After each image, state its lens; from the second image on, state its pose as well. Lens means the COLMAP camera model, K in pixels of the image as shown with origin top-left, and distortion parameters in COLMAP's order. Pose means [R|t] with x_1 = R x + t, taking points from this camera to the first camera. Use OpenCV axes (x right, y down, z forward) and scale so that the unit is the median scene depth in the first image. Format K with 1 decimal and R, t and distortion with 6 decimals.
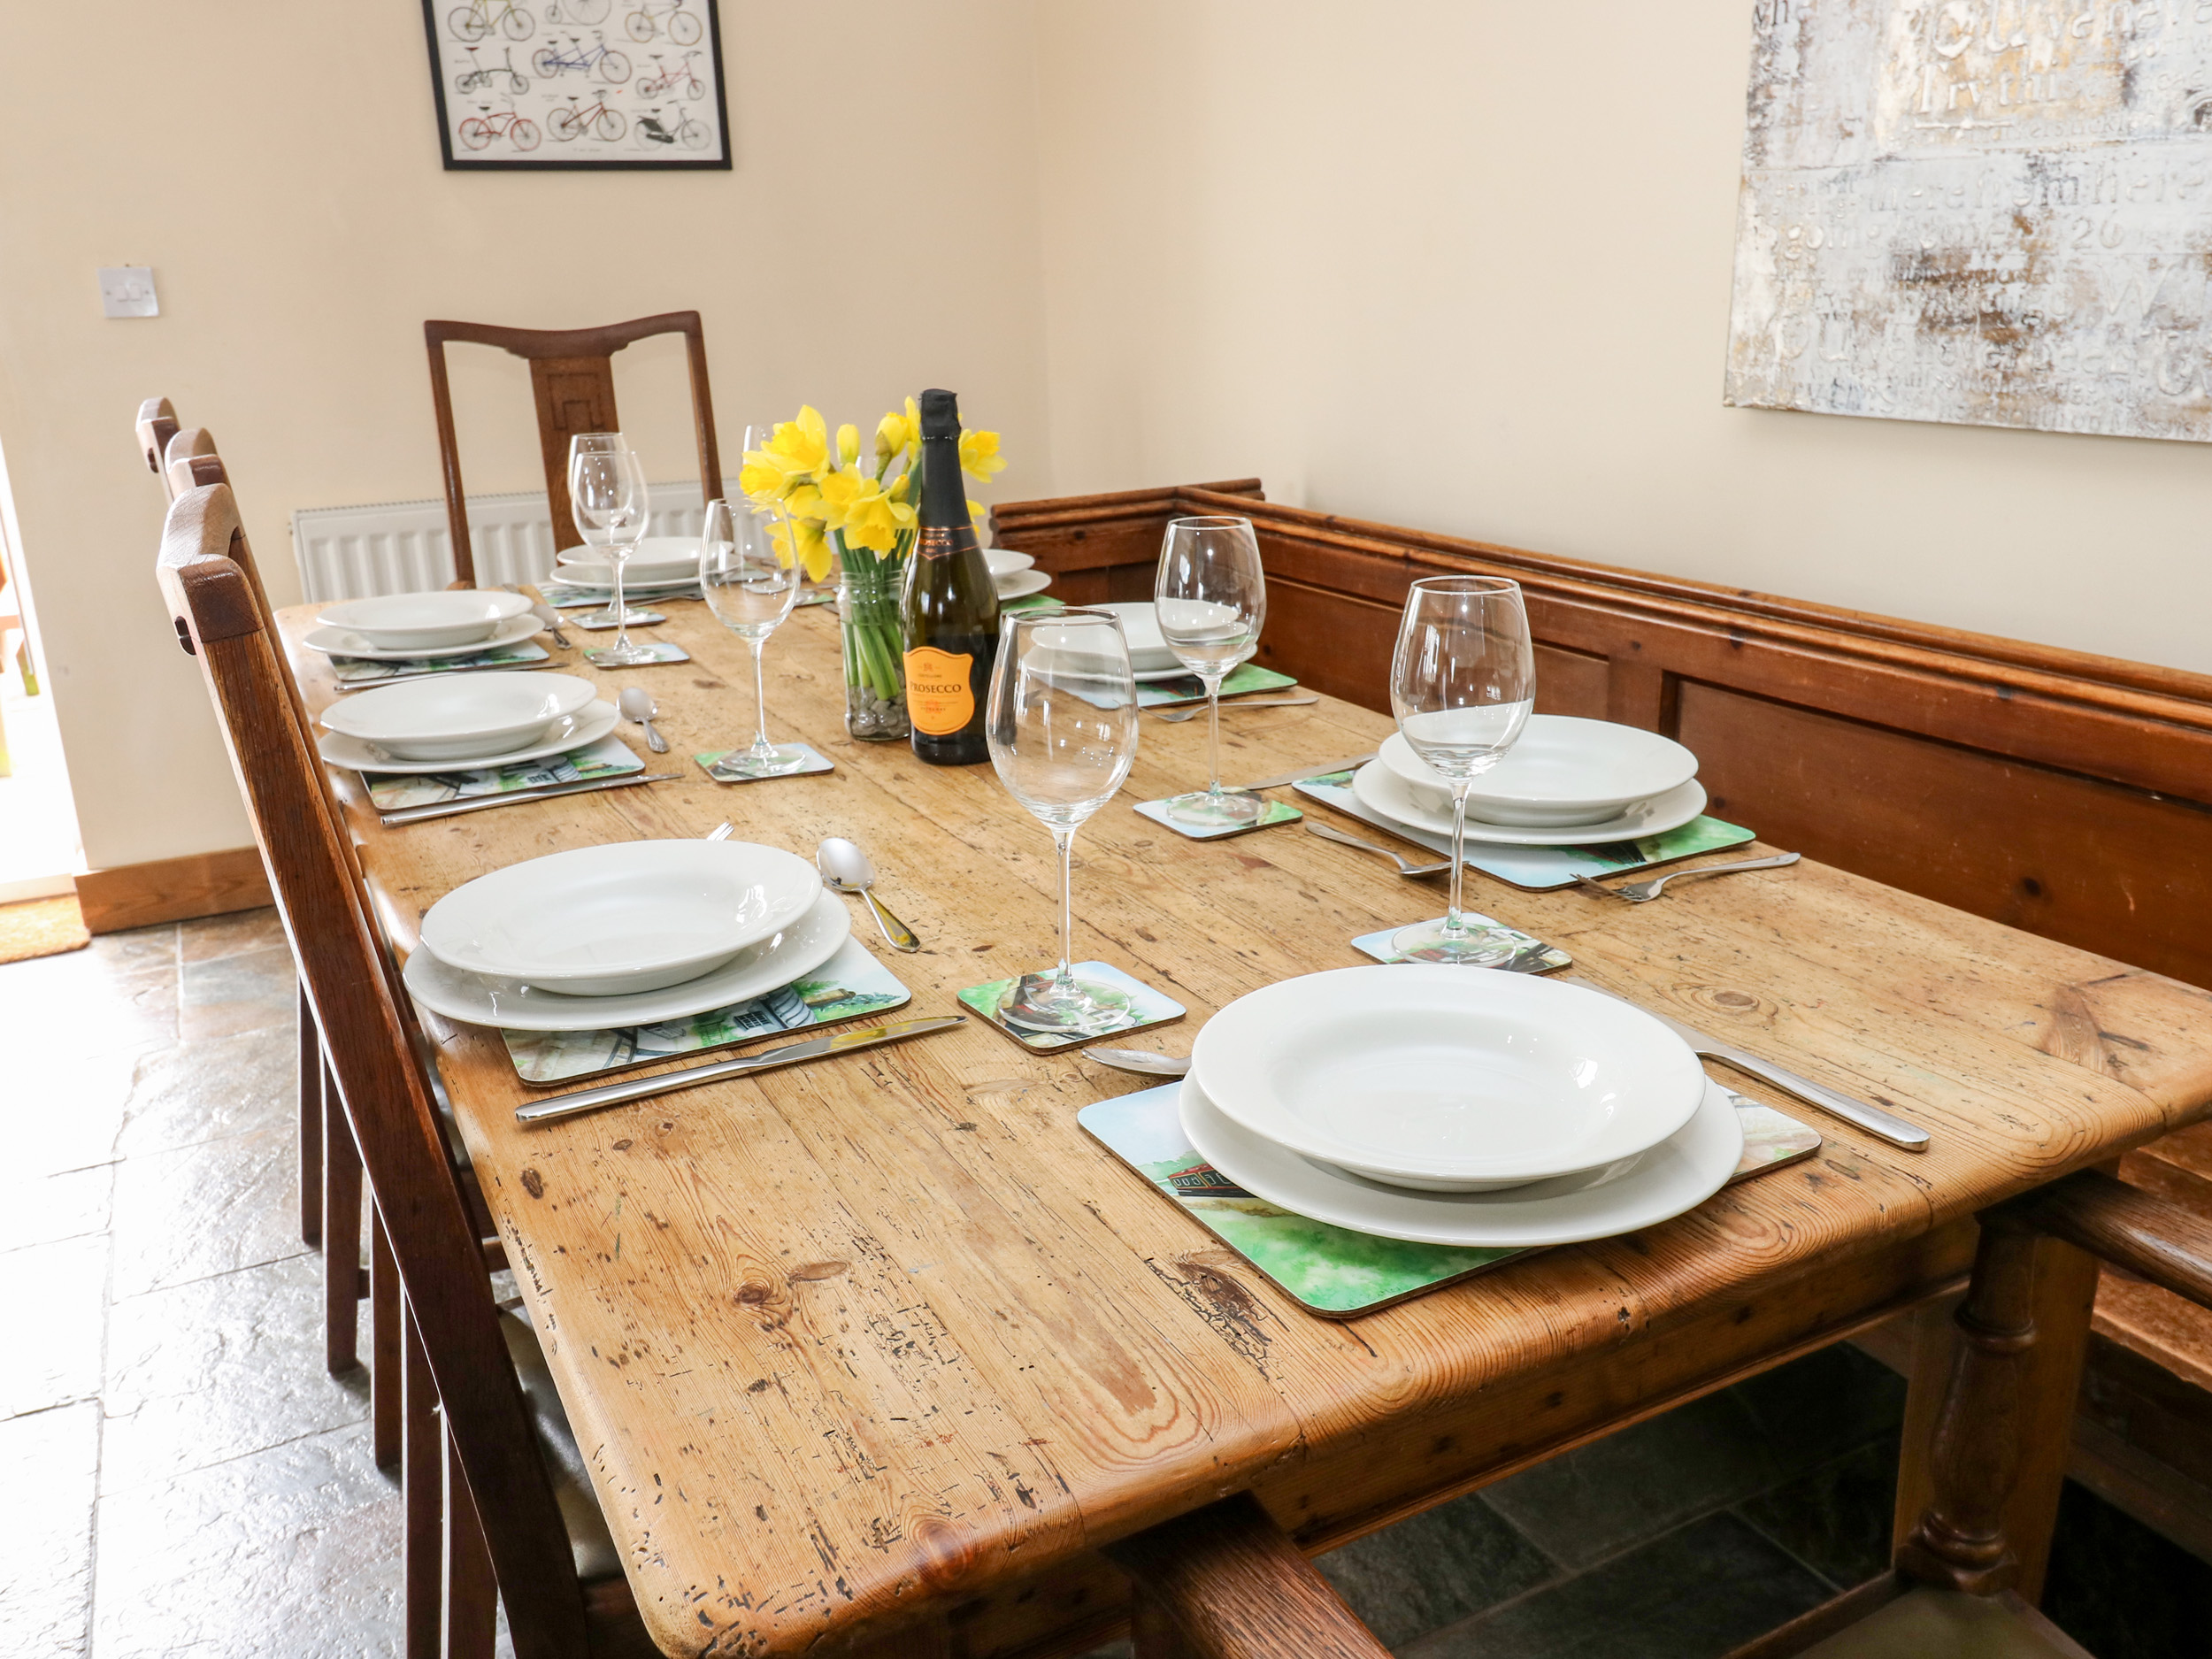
lens RADIAL K [[1757.7, 0, 1106.0], [0, 1757.7, 829.5], [0, 0, 1]] dist [-0.003301, -0.001028]
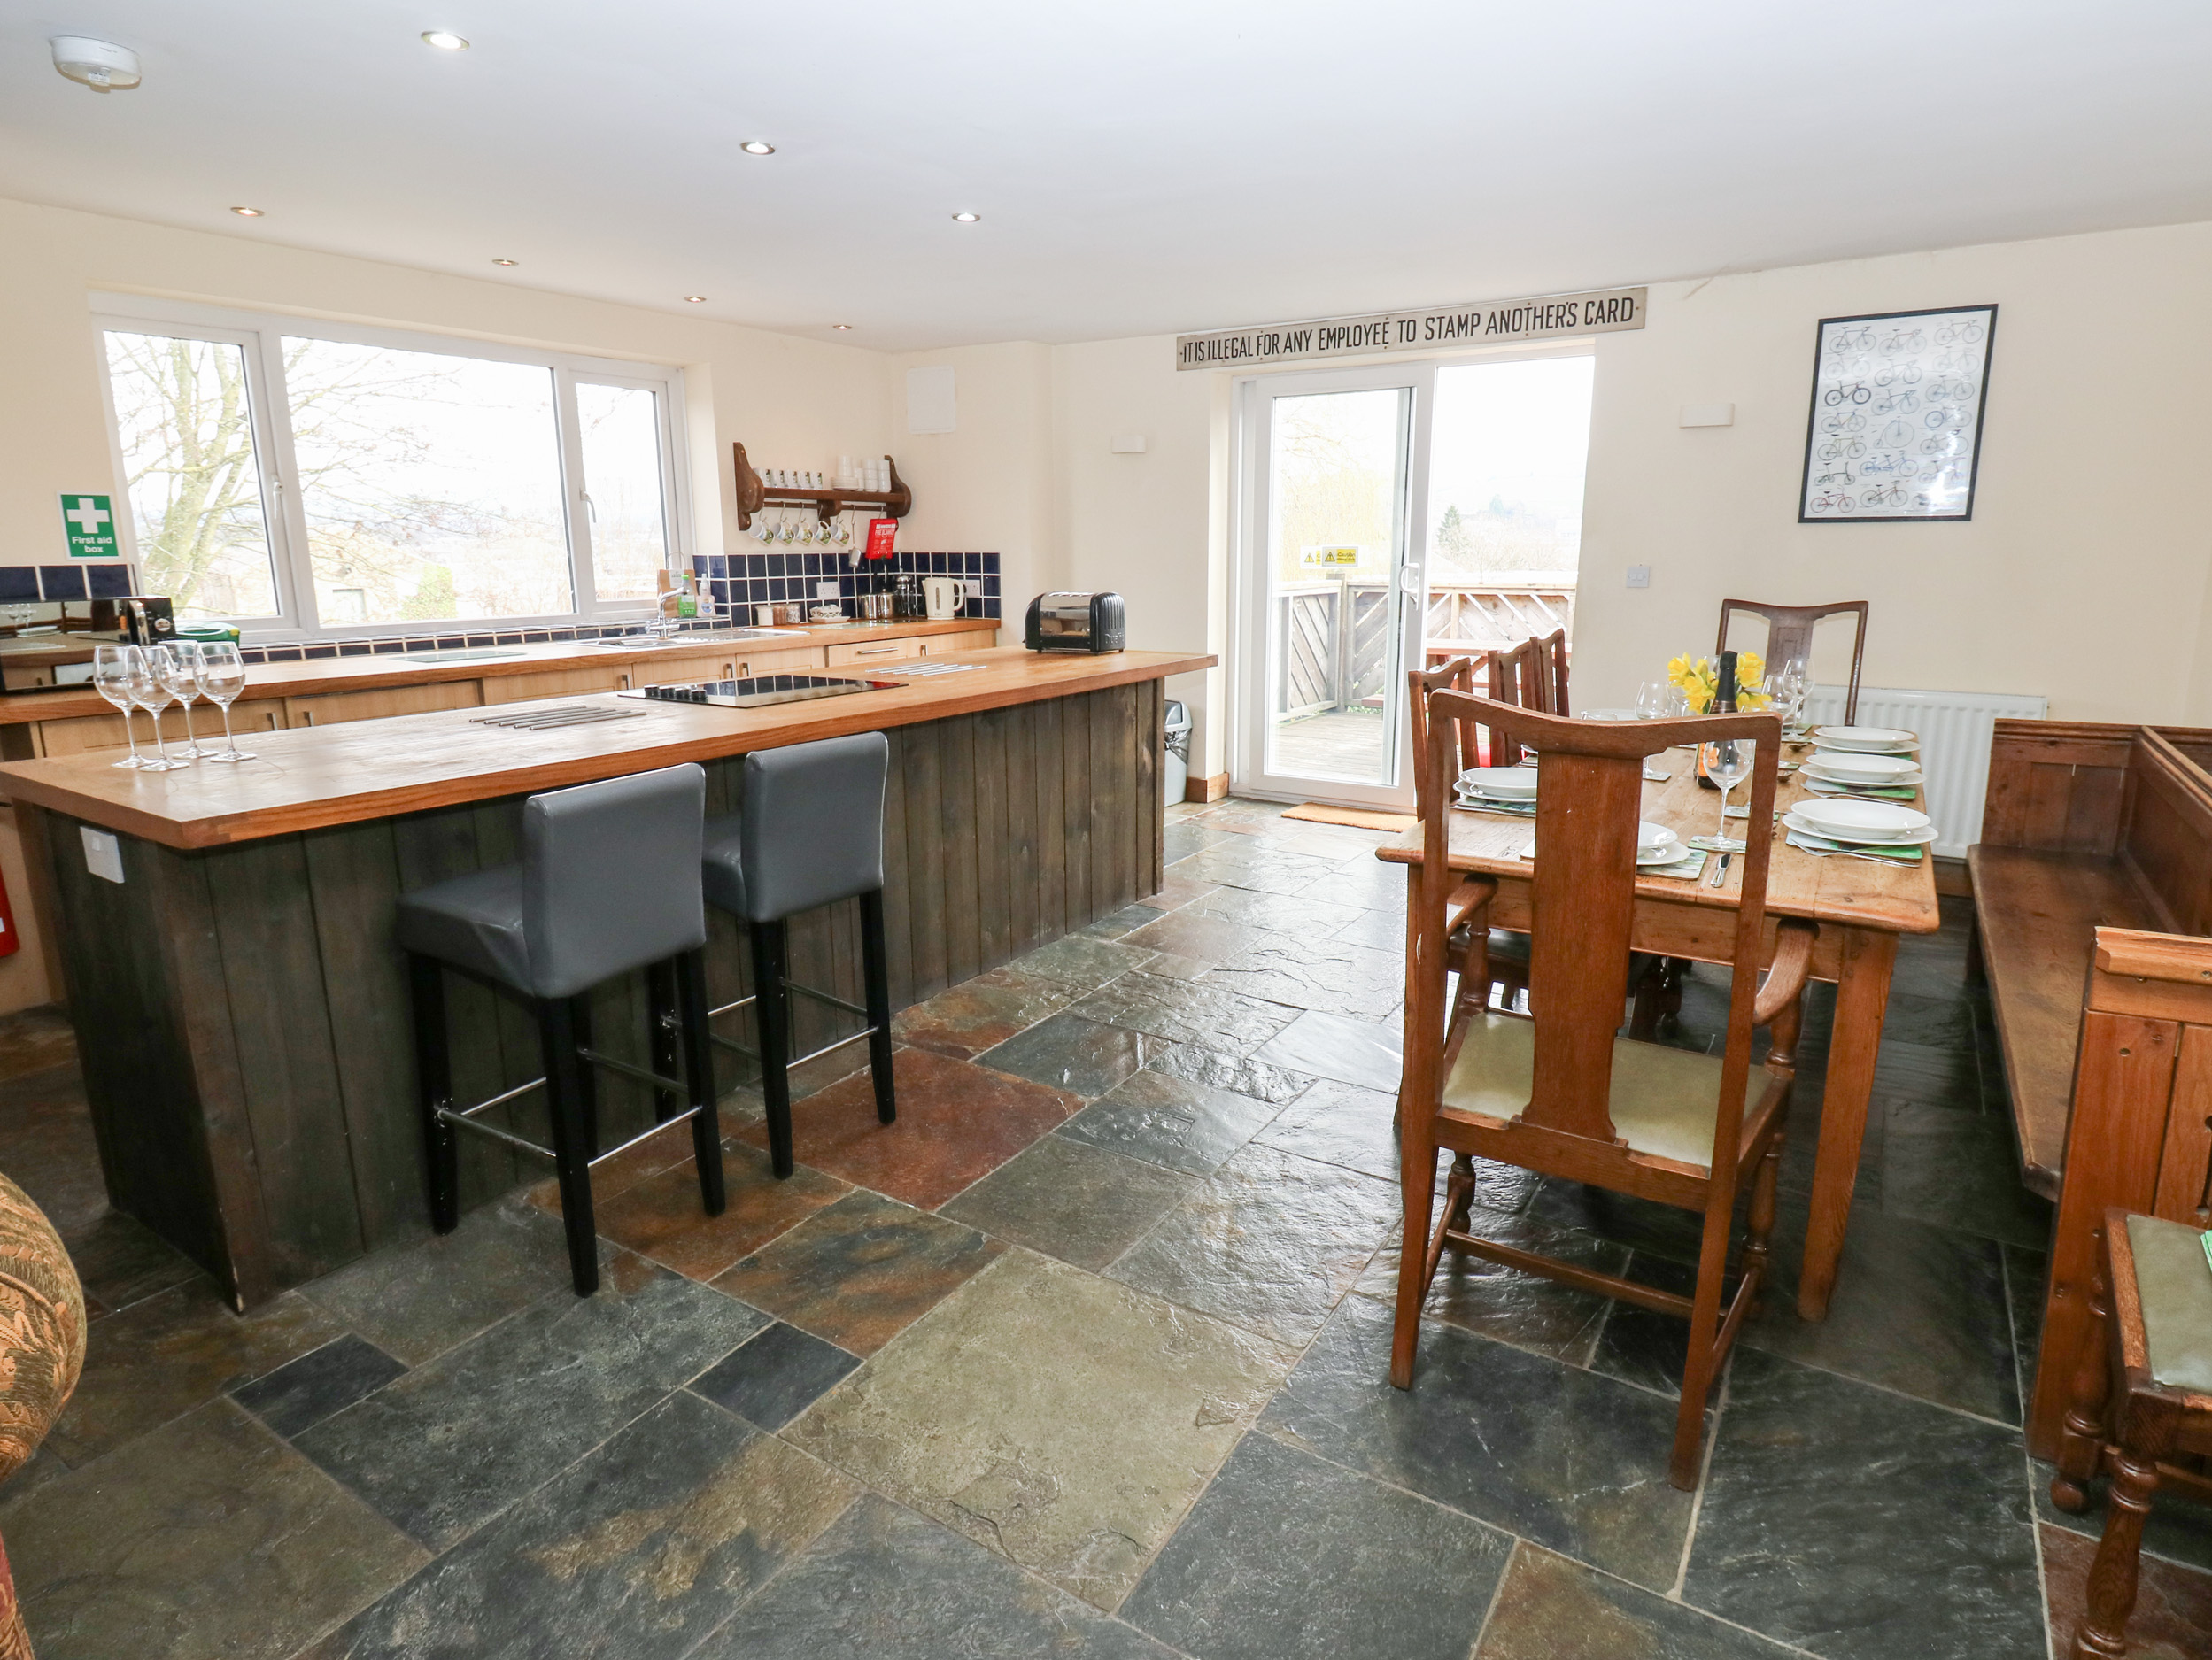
lens RADIAL K [[1221.8, 0, 1133.1], [0, 1221.8, 815.7], [0, 0, 1]] dist [0.003504, -0.014034]
pose [[0.510487, 0.207434, -0.834491, 0.477010], [-0.262181, 0.961805, 0.078695, 0.038809], [0.818941, 0.178615, 0.545374, -0.333937]]
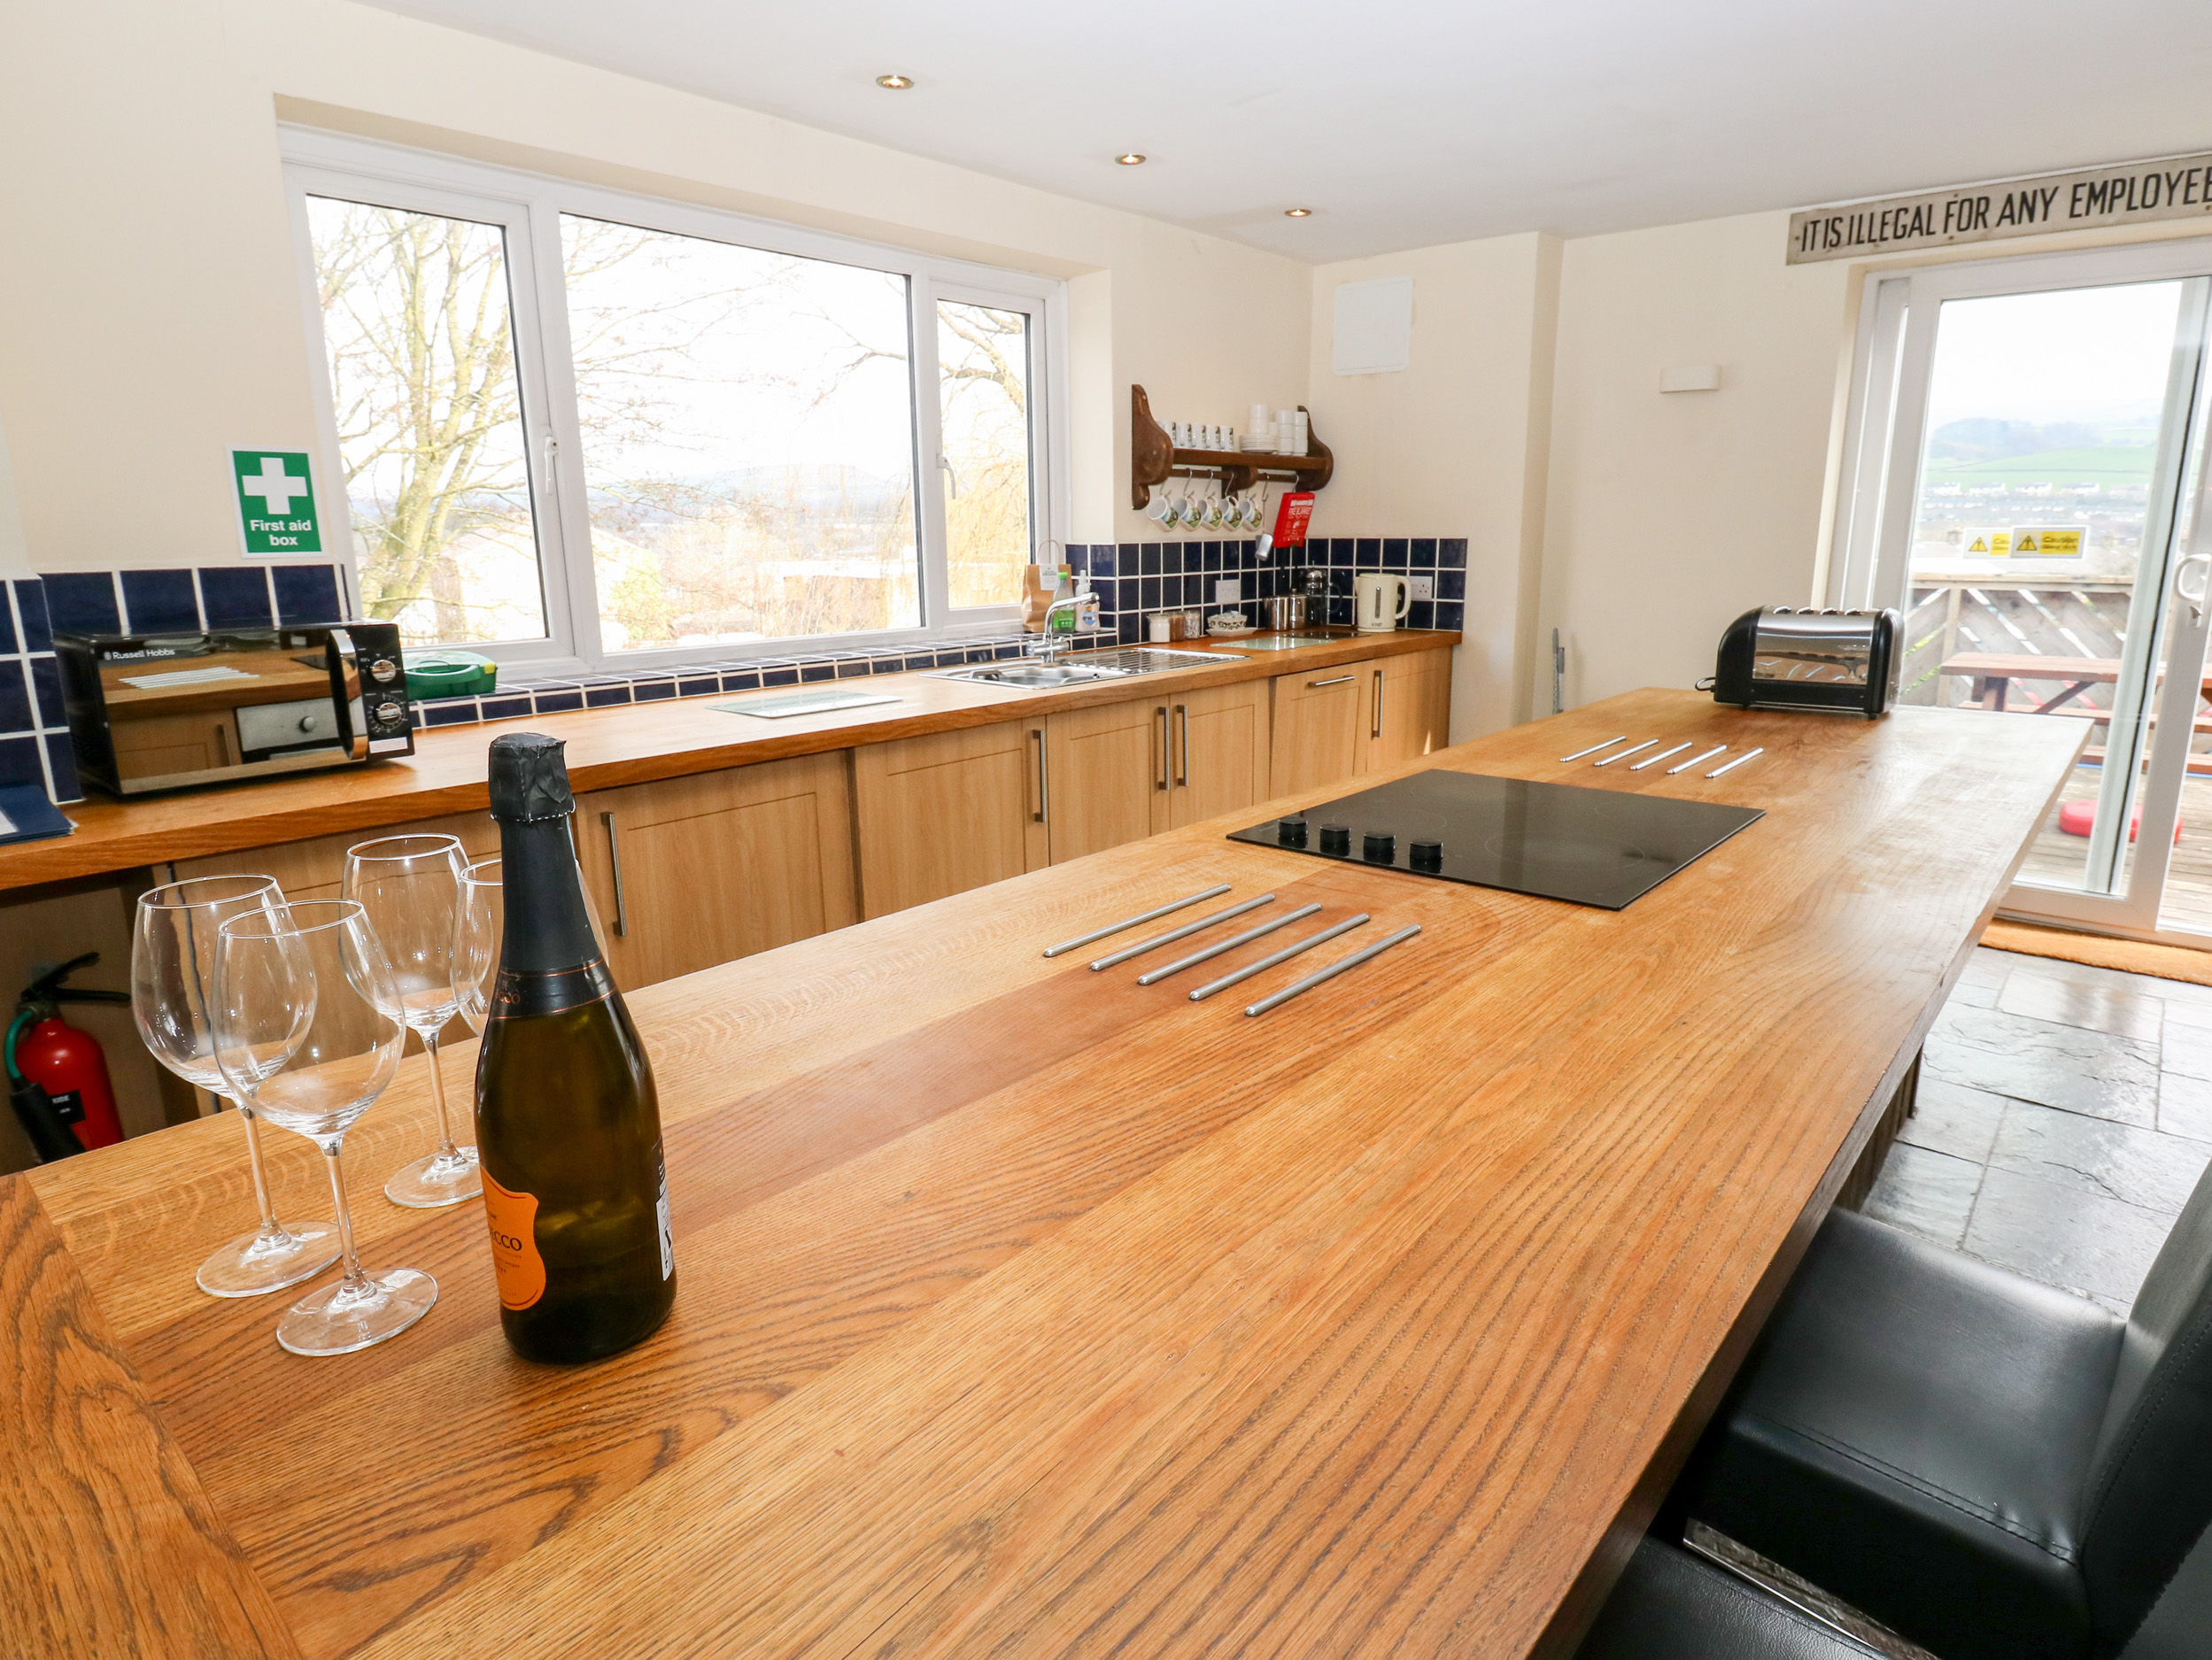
lens RADIAL K [[1247.7, 0, 1141.3], [0, 1247.7, 820.4], [0, 0, 1]] dist [0.005244, -0.017259]
pose [[0.390964, 0.228902, -0.891488, -0.164124], [-0.272032, 0.954048, 0.125665, 0.073433], [0.879287, 0.193382, 0.435267, -0.402570]]
